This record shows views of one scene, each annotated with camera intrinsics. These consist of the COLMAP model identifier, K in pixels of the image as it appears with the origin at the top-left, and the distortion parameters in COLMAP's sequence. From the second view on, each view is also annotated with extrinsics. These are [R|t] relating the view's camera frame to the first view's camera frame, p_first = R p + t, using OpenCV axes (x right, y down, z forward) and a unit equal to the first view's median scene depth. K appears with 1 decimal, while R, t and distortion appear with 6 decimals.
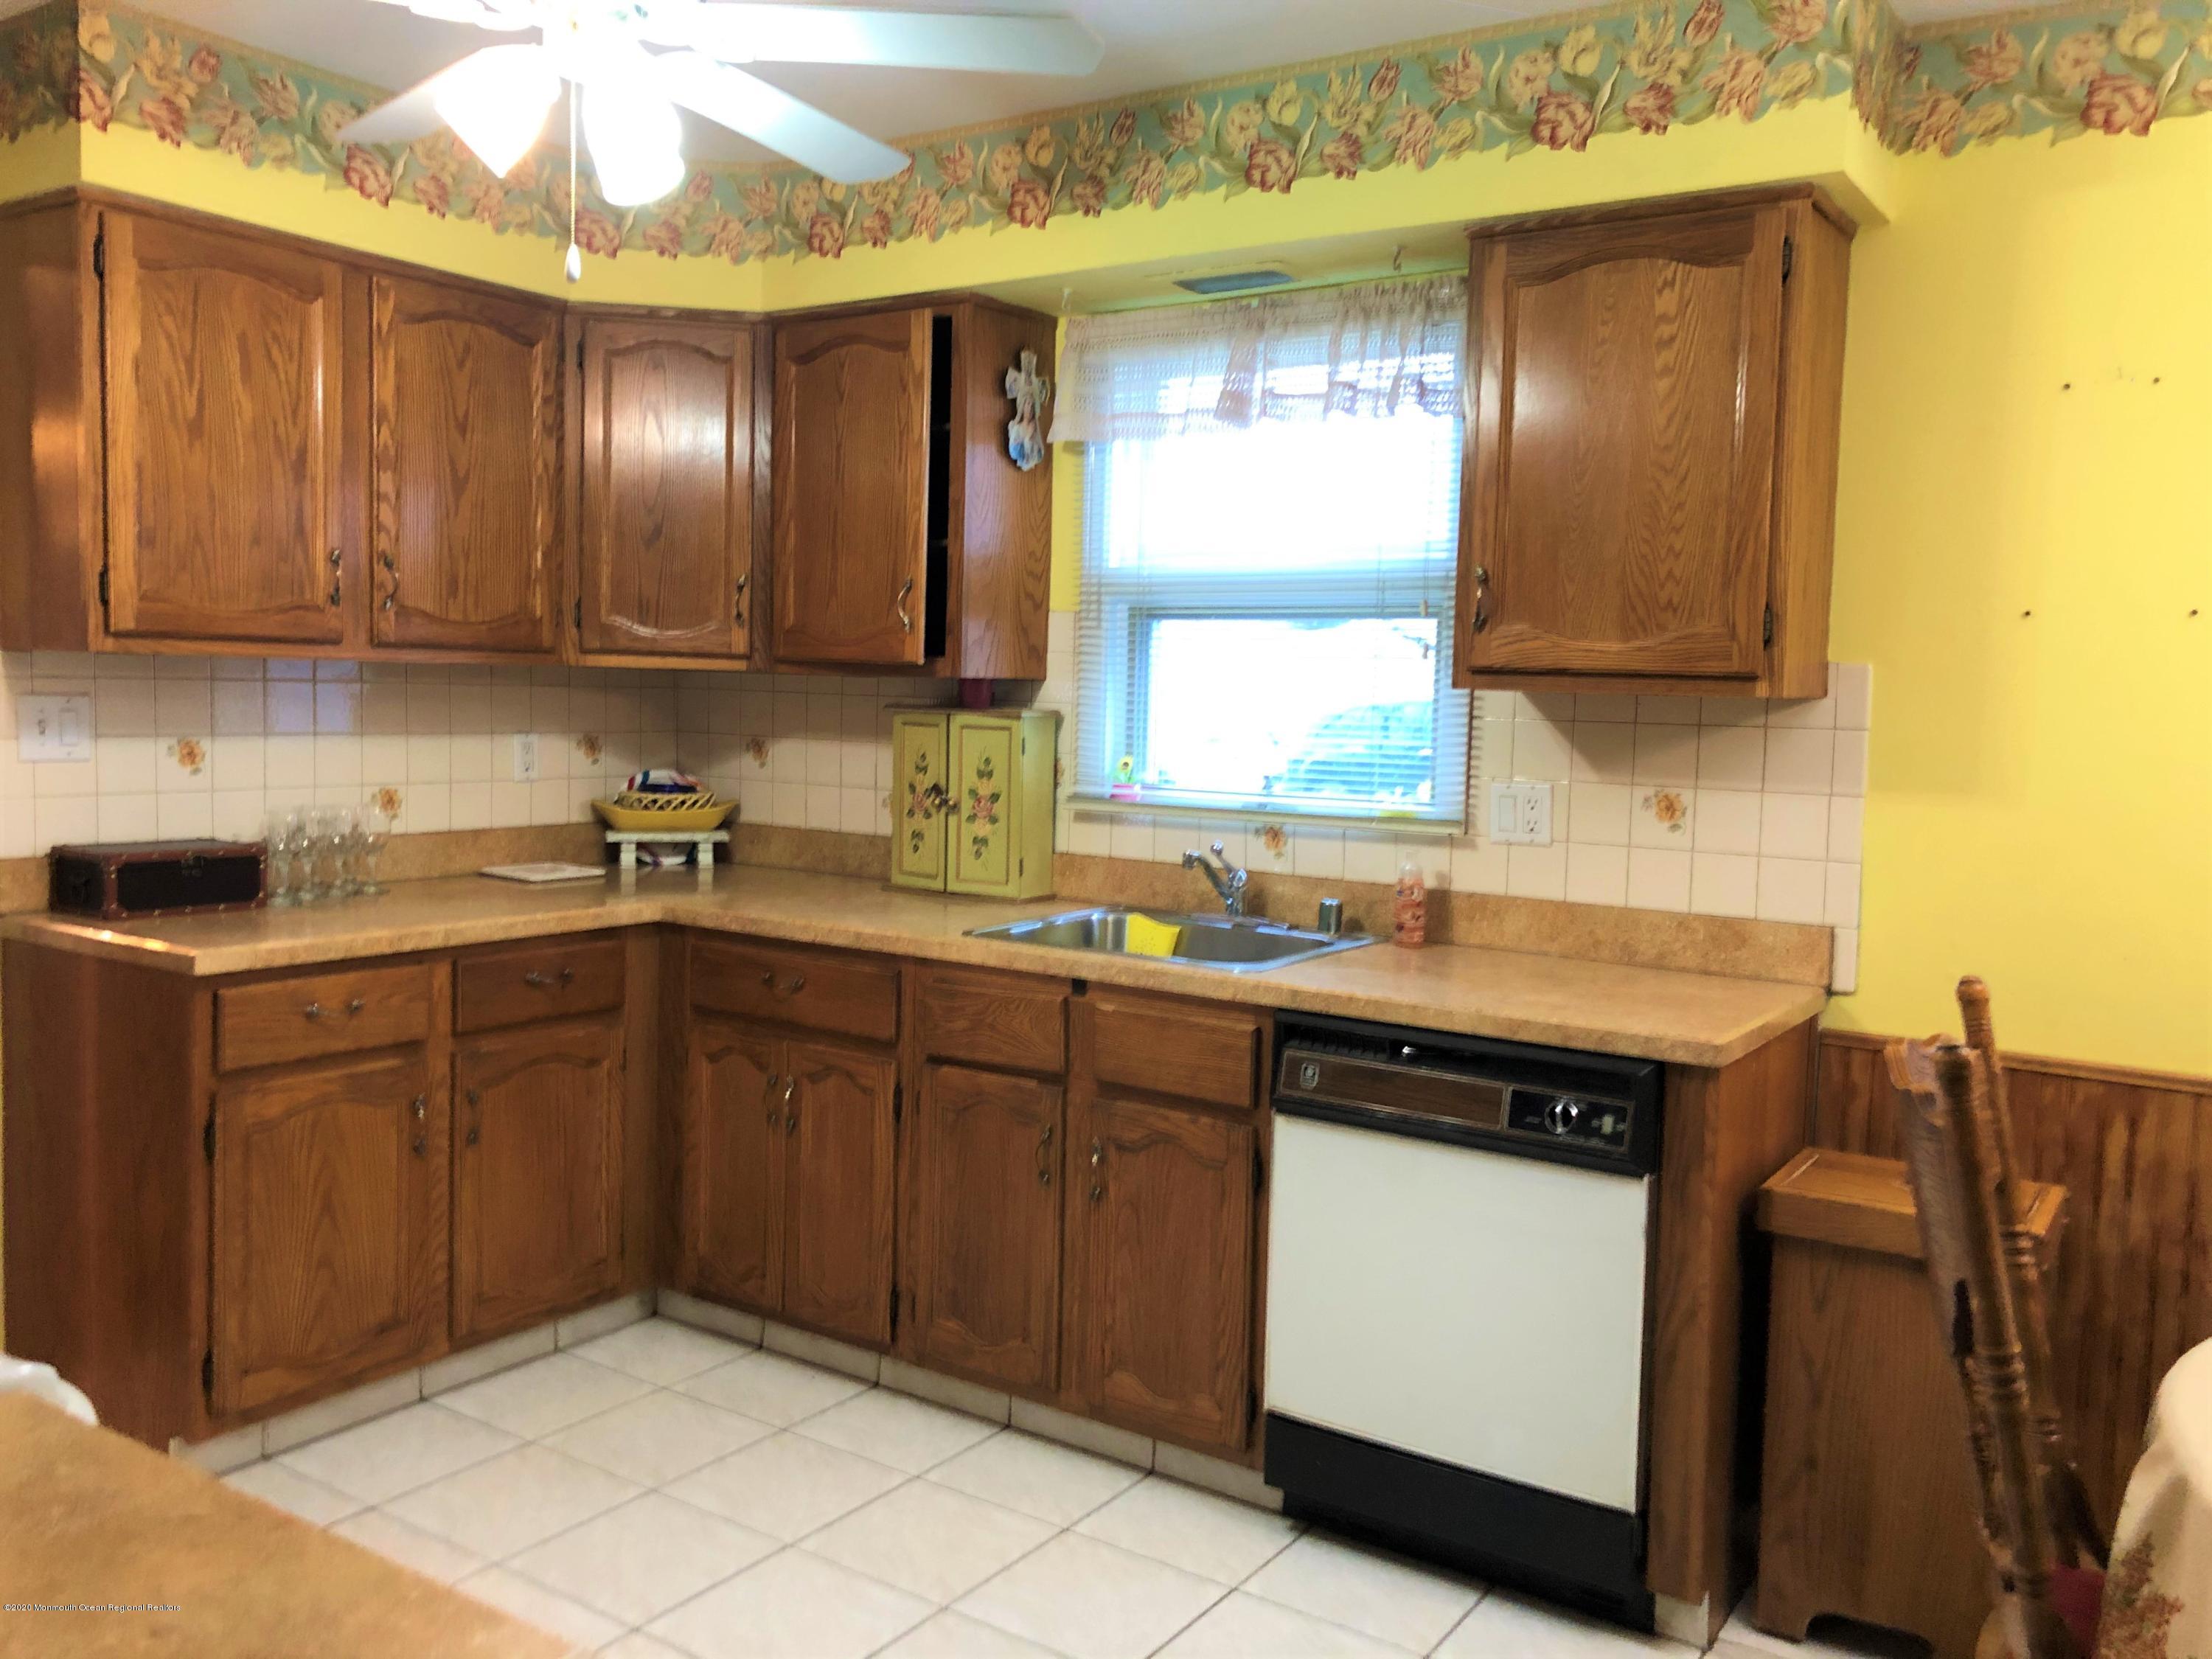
lens RADIAL K [[1841.5, 0, 1094.1], [0, 1841.5, 822.6], [0, 0, 1]] dist [0.019894, 0.013767]
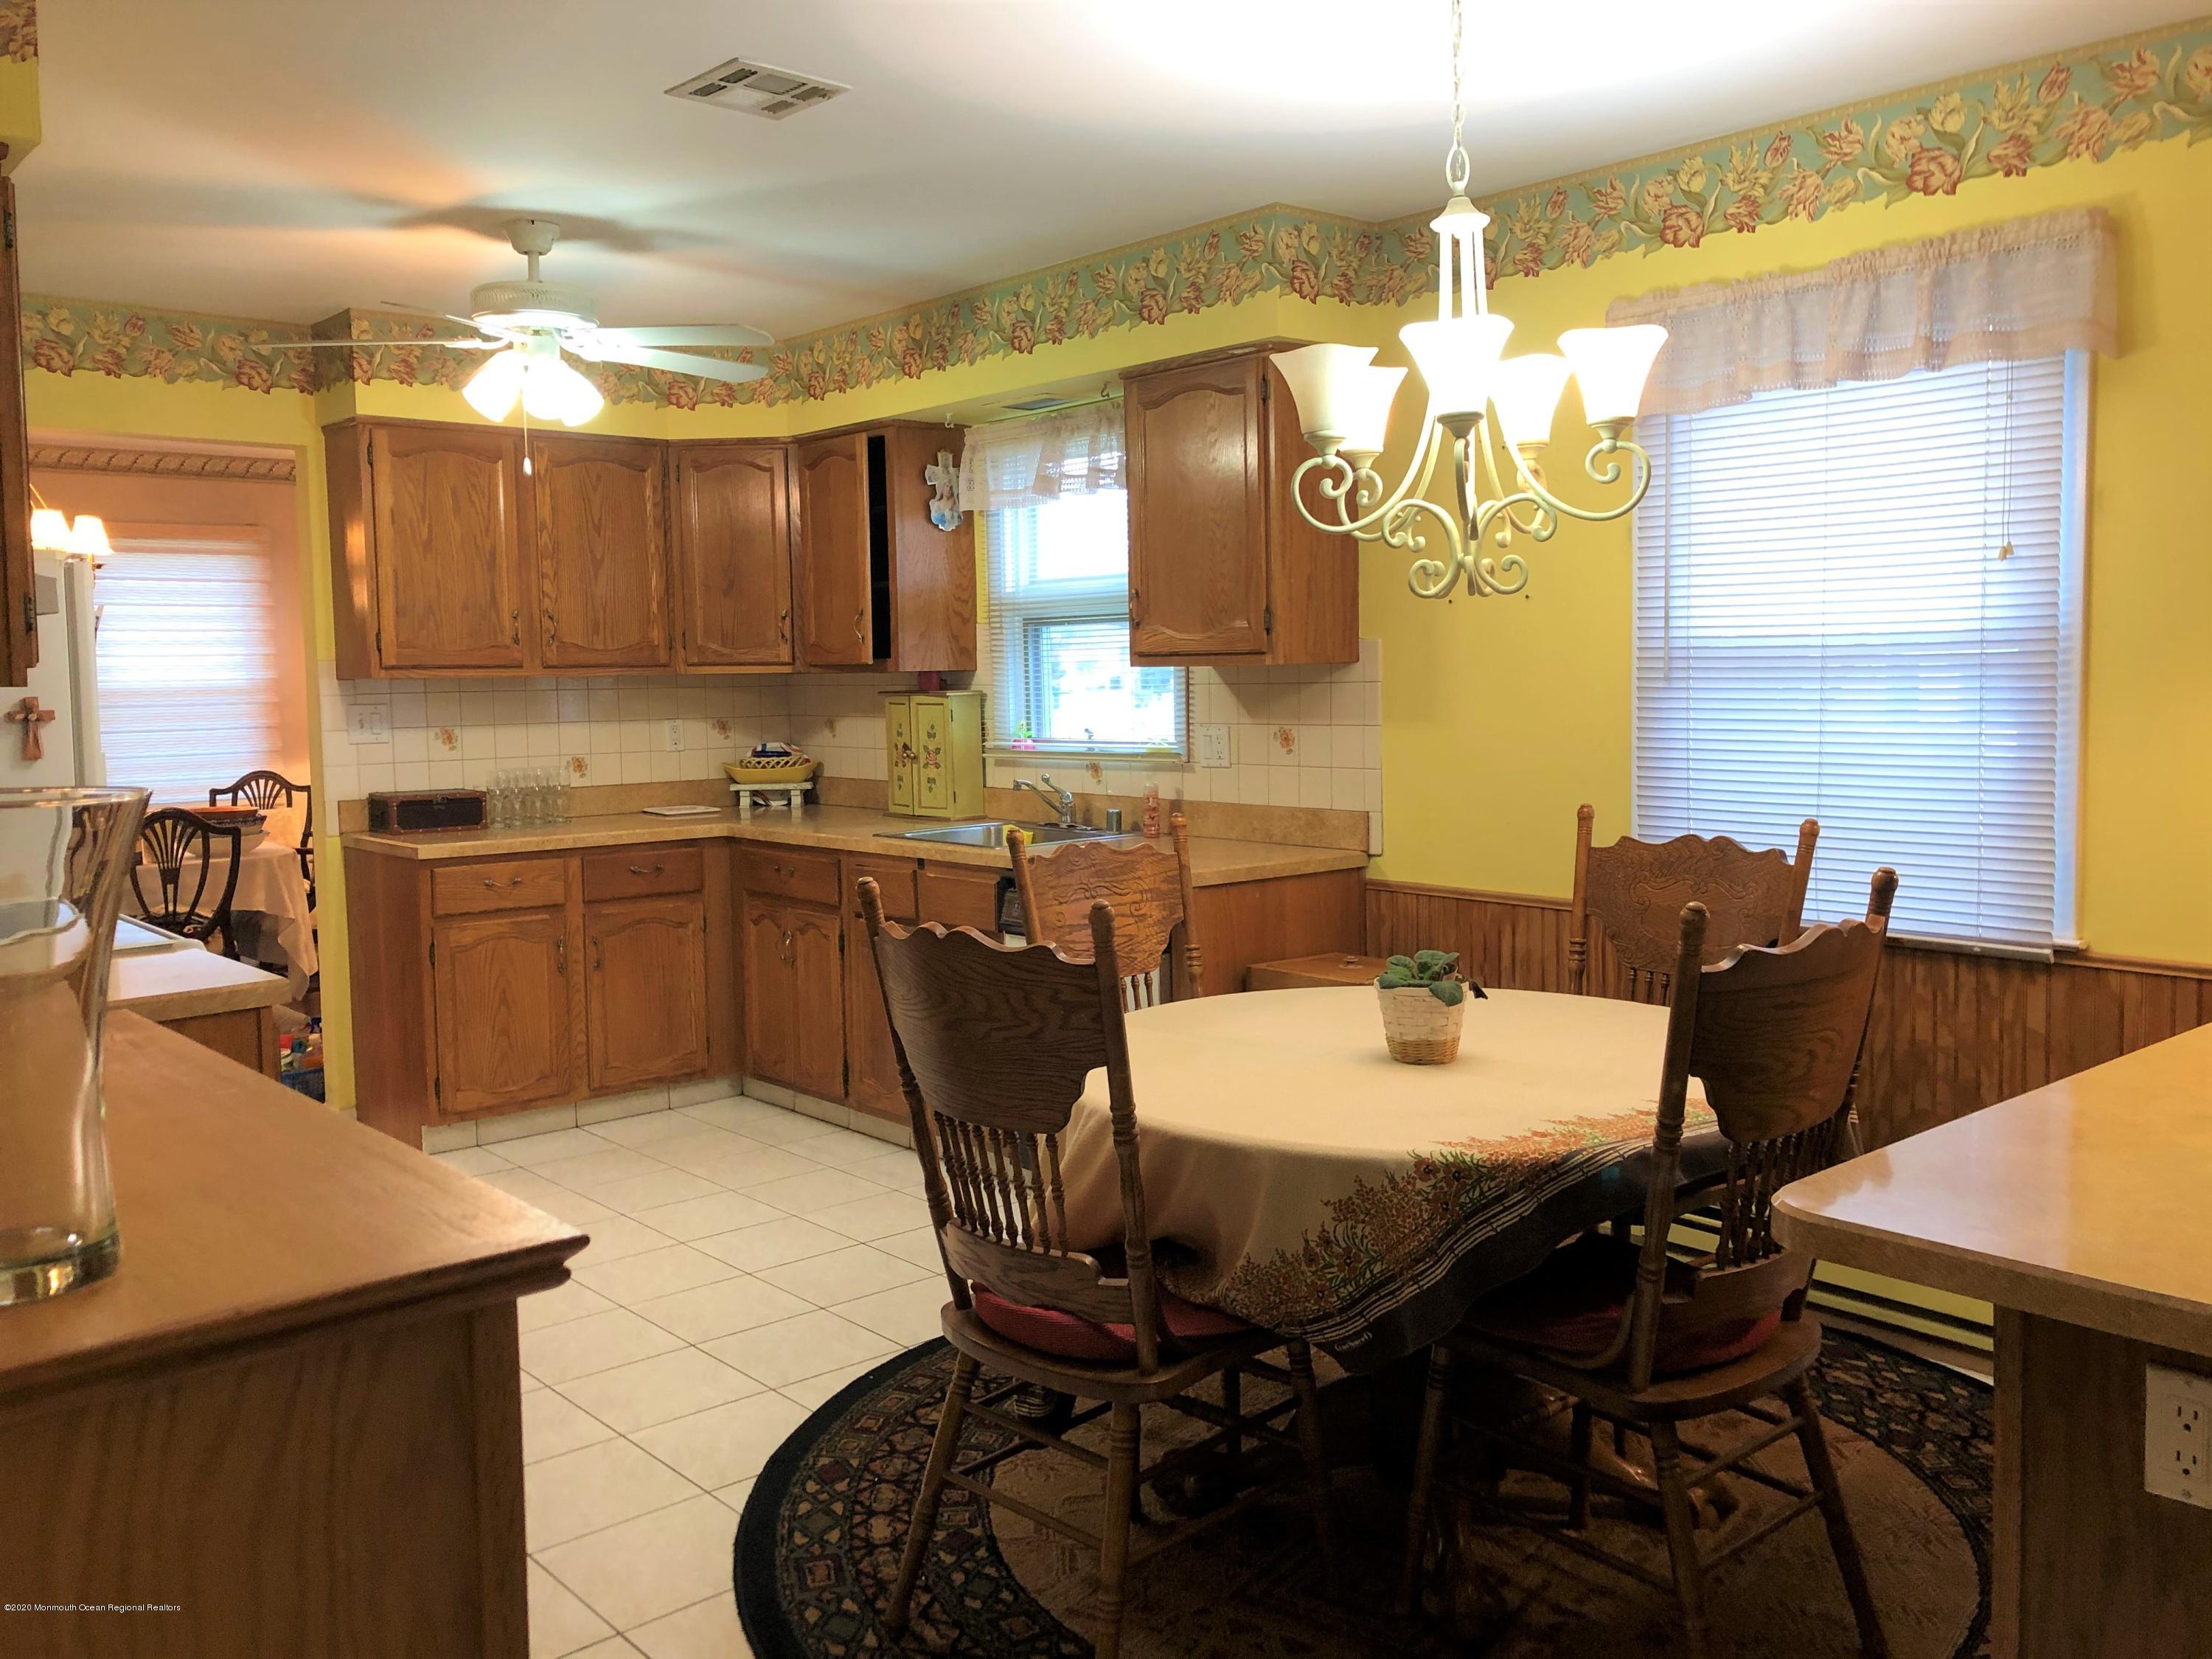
lens RADIAL K [[1841.5, 0, 1116.3], [0, 1841.5, 826.8], [0, 0, 1]] dist [0.019894, 0.013767]
pose [[0.968244, -0.021640, -0.249070, 0.501506], [0.023414, 0.999717, 0.004160, 0.049802], [0.248910, -0.009860, 0.968477, -0.452623]]
